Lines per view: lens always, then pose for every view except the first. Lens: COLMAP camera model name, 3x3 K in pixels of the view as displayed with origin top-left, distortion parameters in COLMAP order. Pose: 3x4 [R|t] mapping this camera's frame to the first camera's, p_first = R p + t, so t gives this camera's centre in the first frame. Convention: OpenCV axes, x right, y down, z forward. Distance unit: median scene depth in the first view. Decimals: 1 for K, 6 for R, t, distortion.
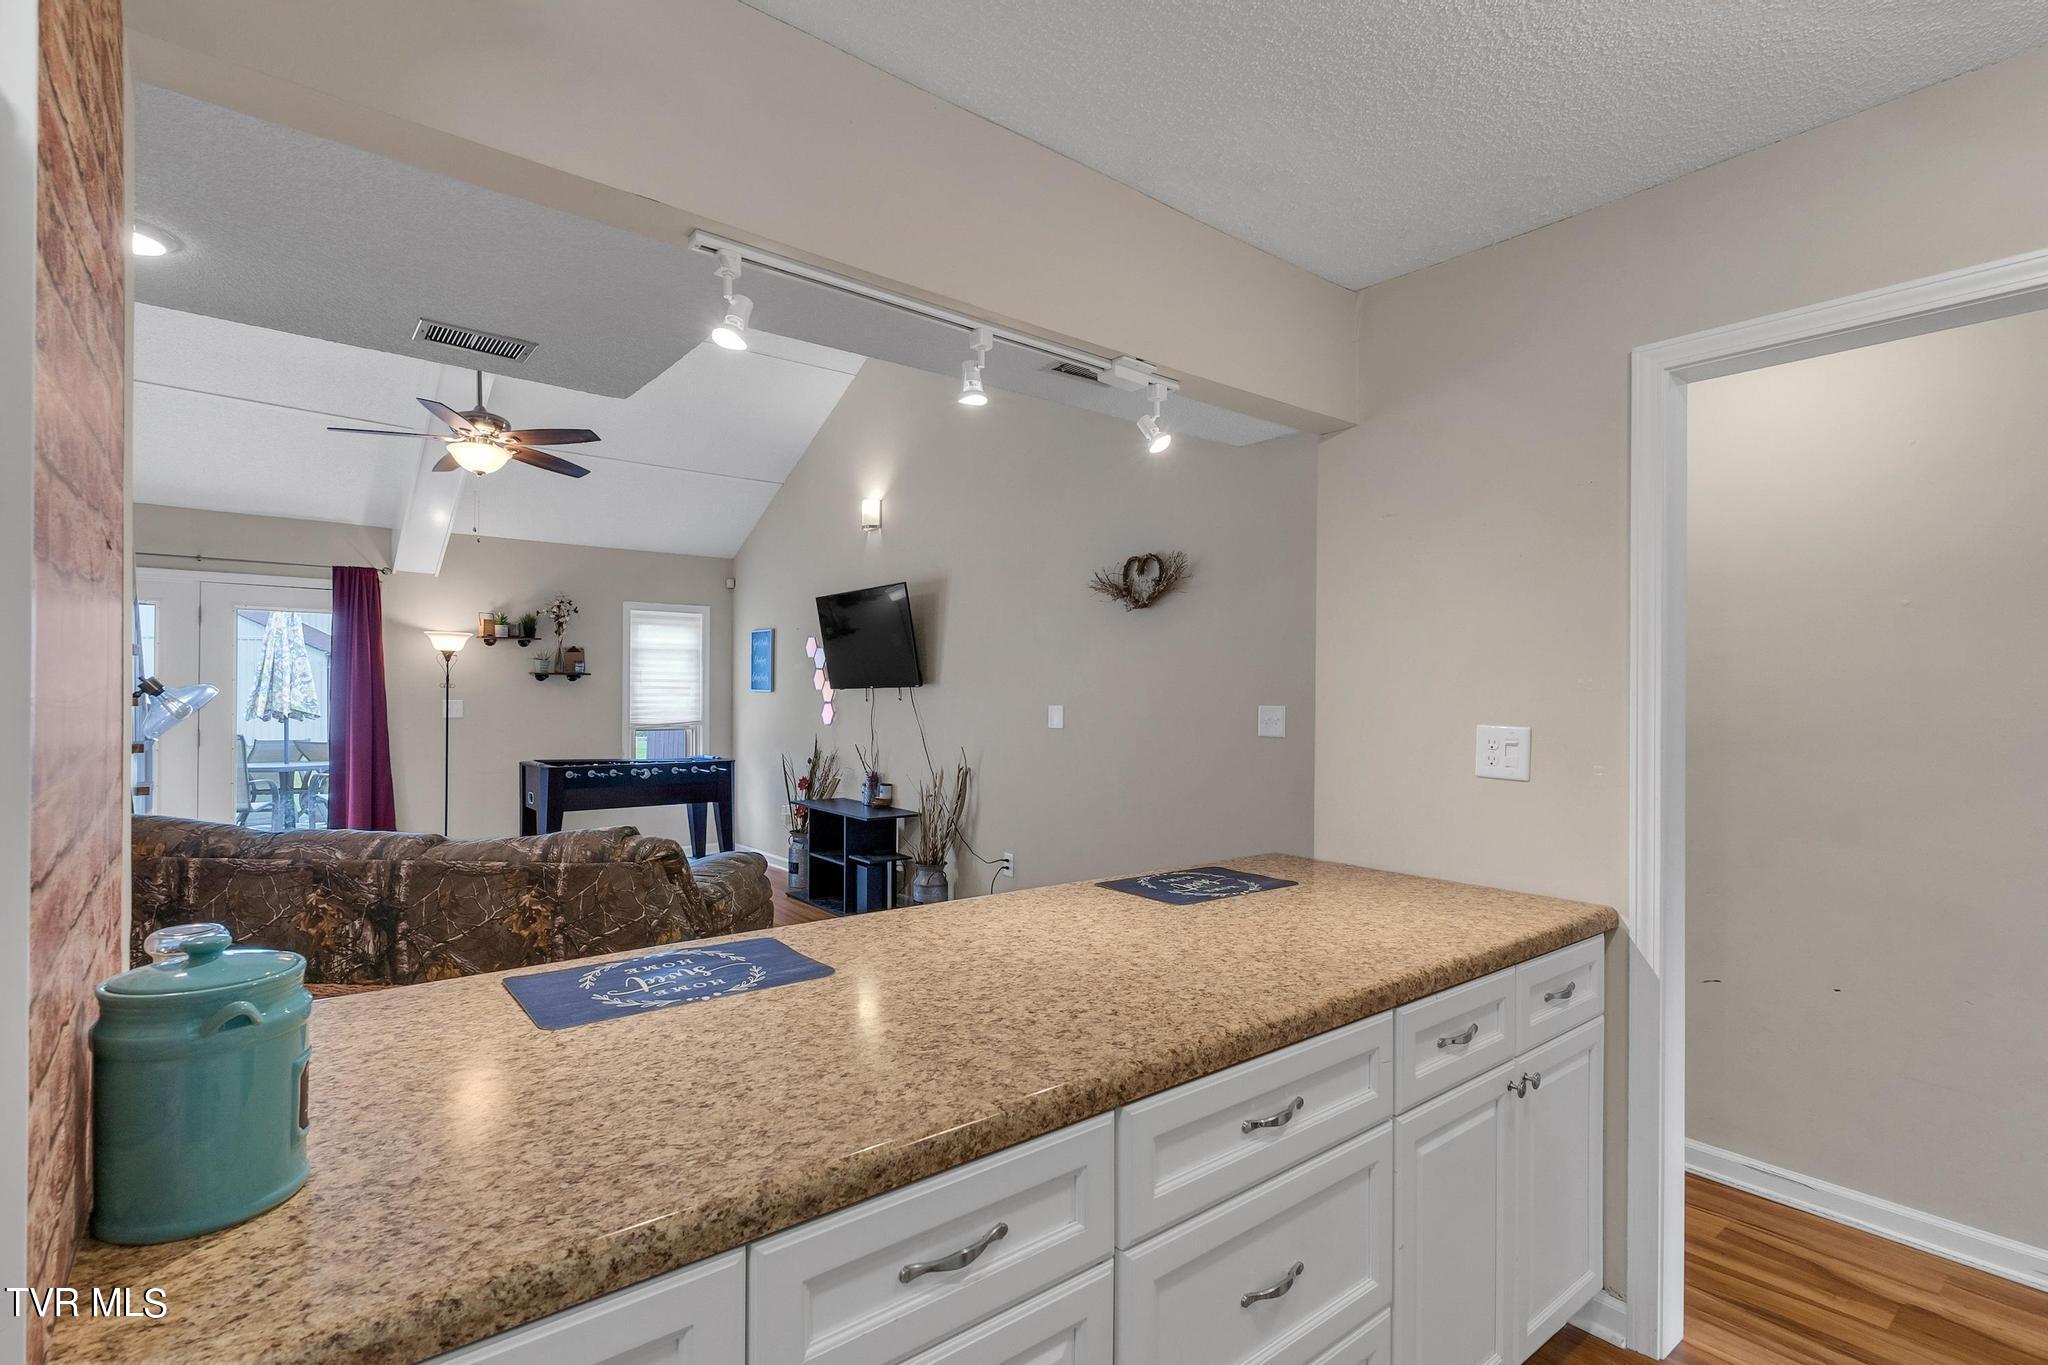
lens RADIAL K [[974.6, 0, 1024.6], [0, 974.6, 690.8], [0, 0, 1]] dist [-0.000934, -0.000267]
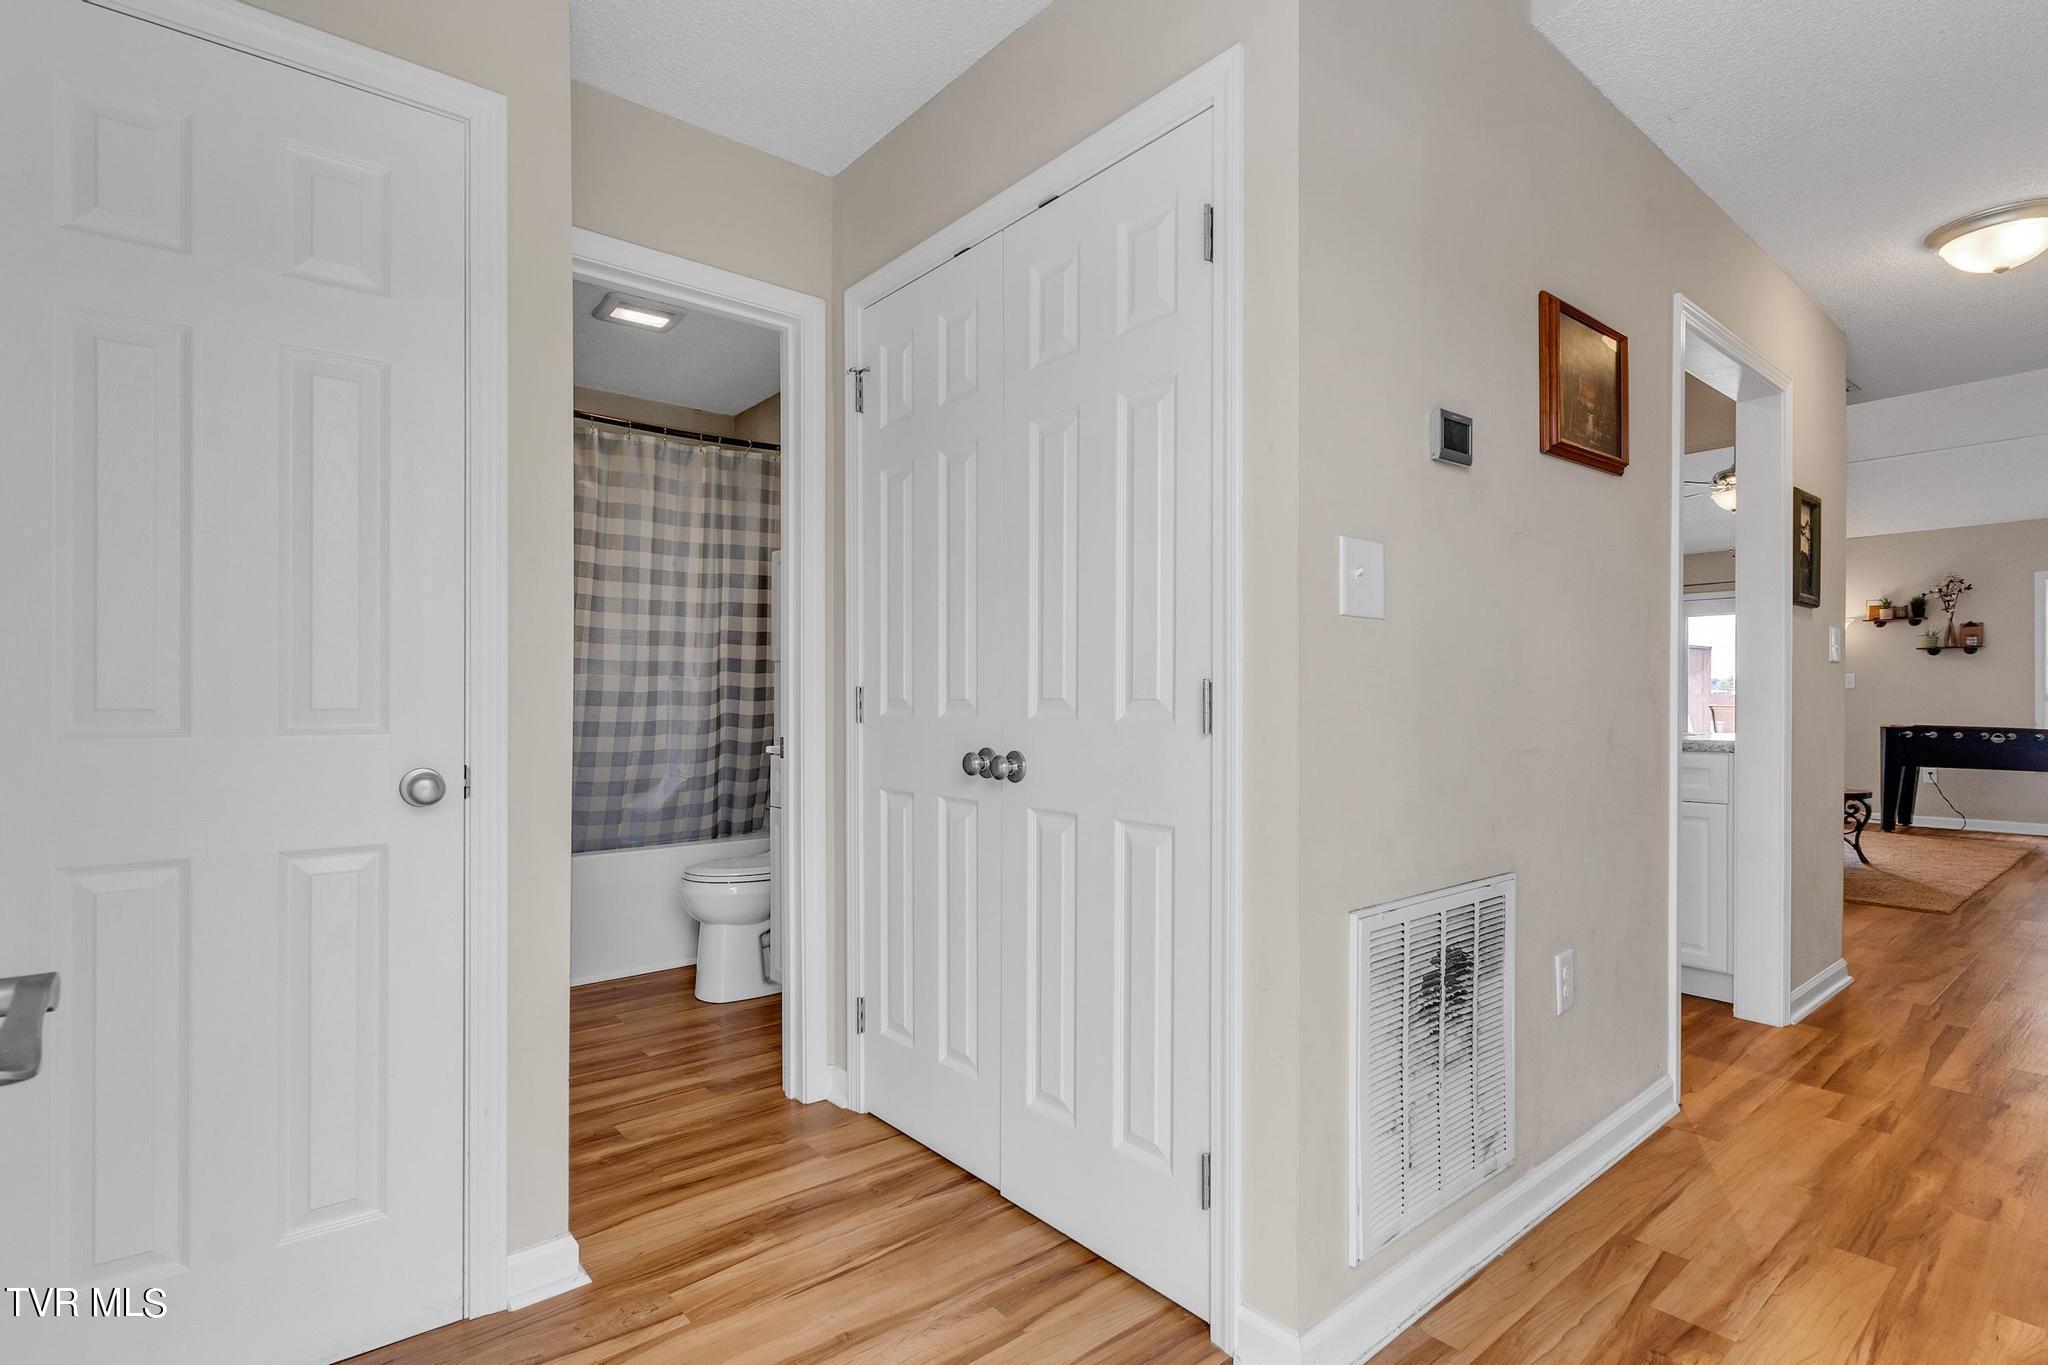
lens RADIAL K [[981.9, 0, 1027.6], [0, 981.9, 704.3], [0, 0, 1]] dist [0.001608, -0.000384]
pose [[0.022312, -0.003813, -0.999744, 0.619436], [0.006773, 0.999970, -0.003663, 0.044374], [0.999728, -0.006689, 0.022338, -0.057807]]
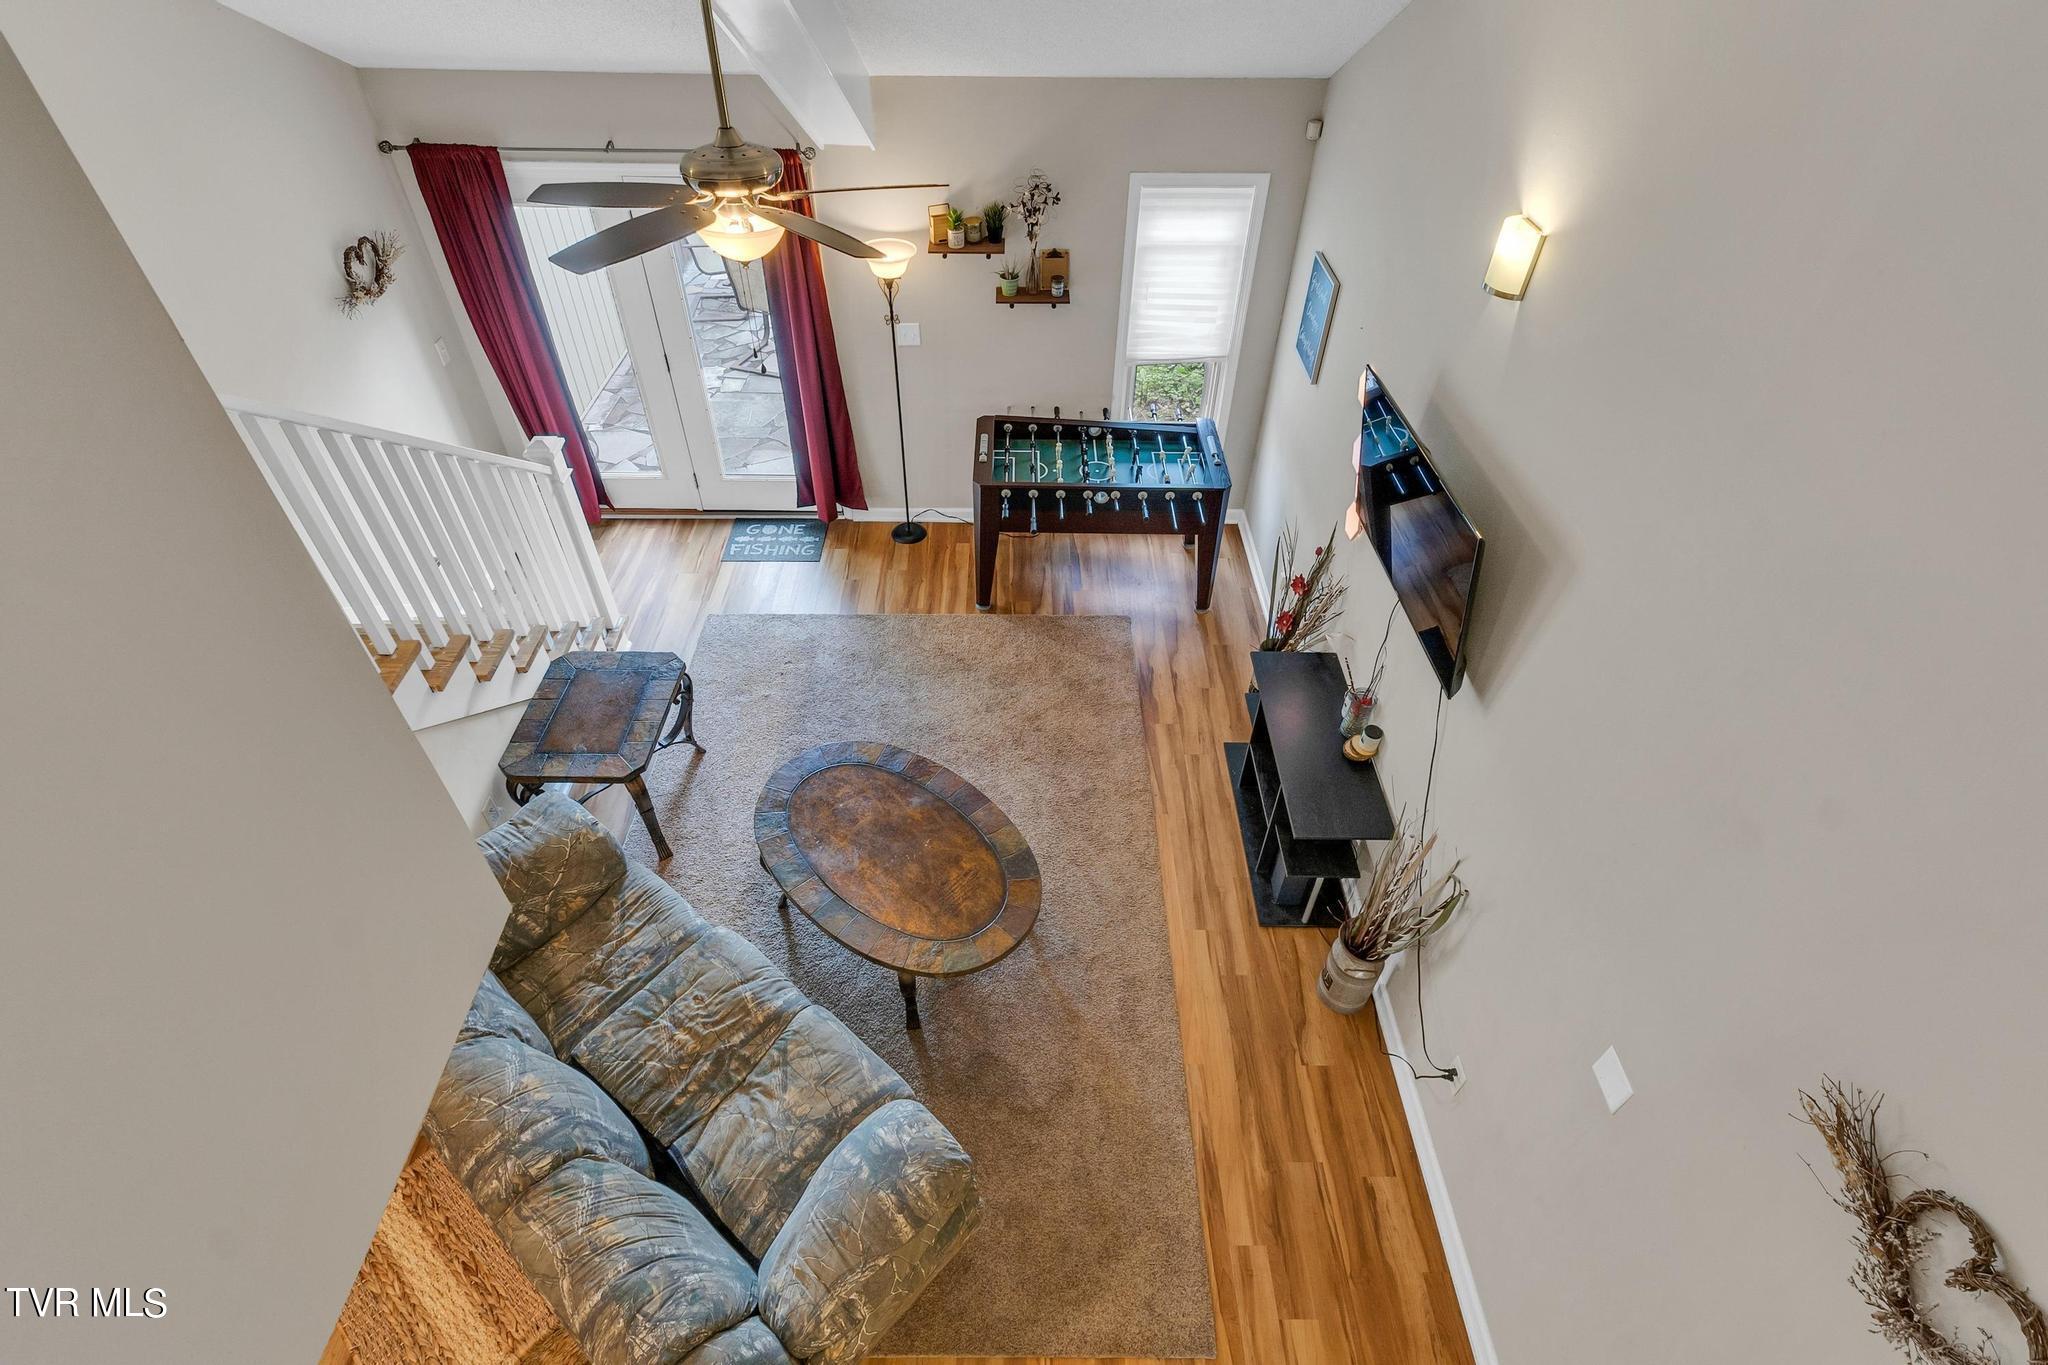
lens RADIAL K [[973.7, 0, 1024.0], [0, 973.7, 682.5], [0, 0, 1]] dist [-0.000865, -0.000282]
pose [[0.784276, 0.430237, -0.446998, -0.045676], [-0.004678, 0.724566, 0.689190, -0.312372], [0.620395, -0.538424, 0.570272, 0.456030]]
